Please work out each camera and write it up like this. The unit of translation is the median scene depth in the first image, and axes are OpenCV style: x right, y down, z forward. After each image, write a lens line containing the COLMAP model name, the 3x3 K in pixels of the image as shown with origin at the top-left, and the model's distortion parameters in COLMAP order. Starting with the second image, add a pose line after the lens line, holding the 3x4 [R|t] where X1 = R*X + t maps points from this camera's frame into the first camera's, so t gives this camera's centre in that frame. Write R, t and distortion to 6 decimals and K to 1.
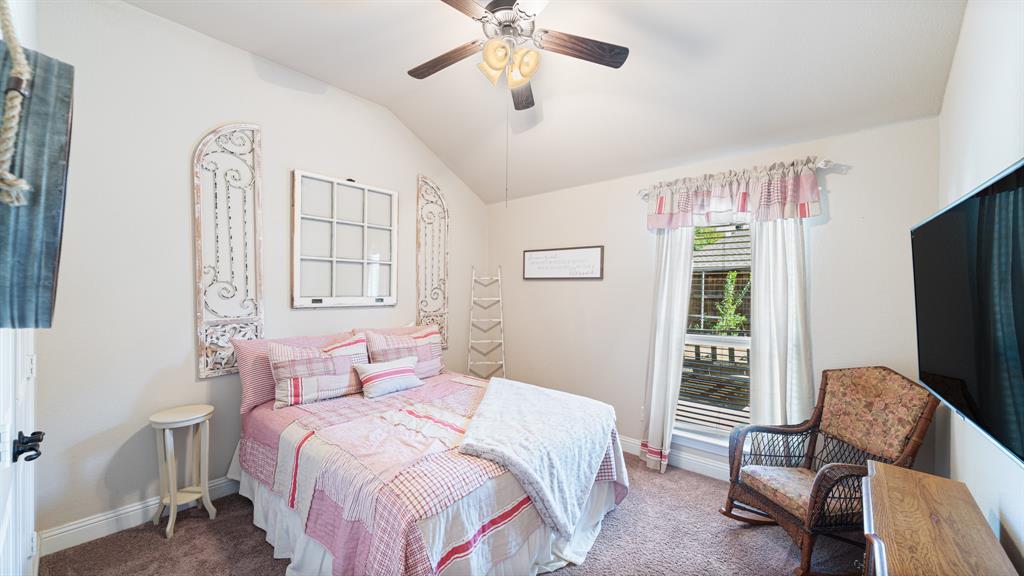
lens RADIAL K [[384.0, 0, 510.4], [0, 384.0, 292.5], [0, 0, 1]] dist [-0.004286, -0.000101]
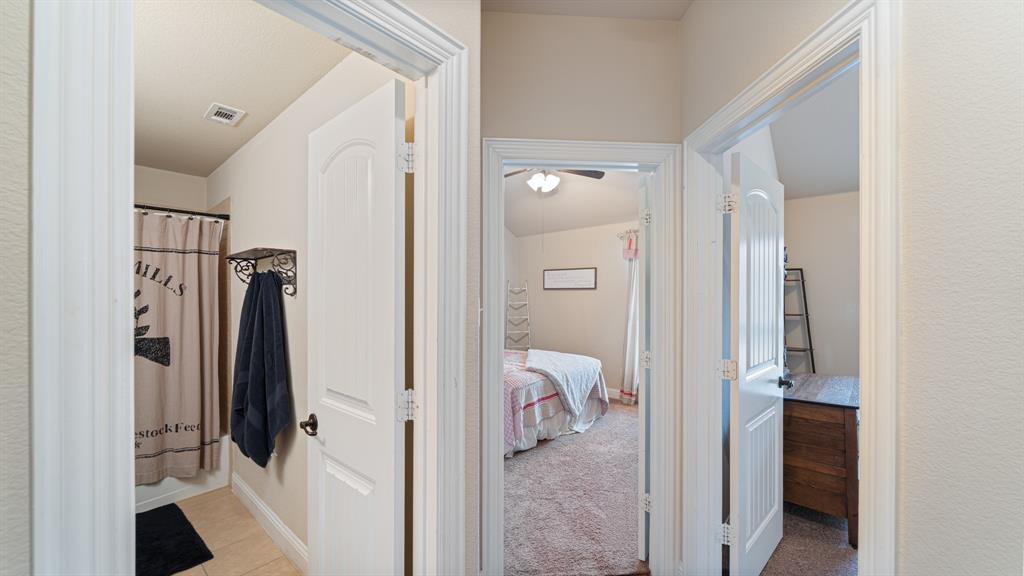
lens RADIAL K [[384.0, 0, 510.4], [0, 384.0, 292.5], [0, 0, 1]] dist [-0.004286, -0.000101]
pose [[0.999929, -0.006868, -0.009751, -0.153579], [0.006689, 0.999810, -0.018287, 0.008414], [0.009875, 0.018220, 0.999785, -0.937814]]
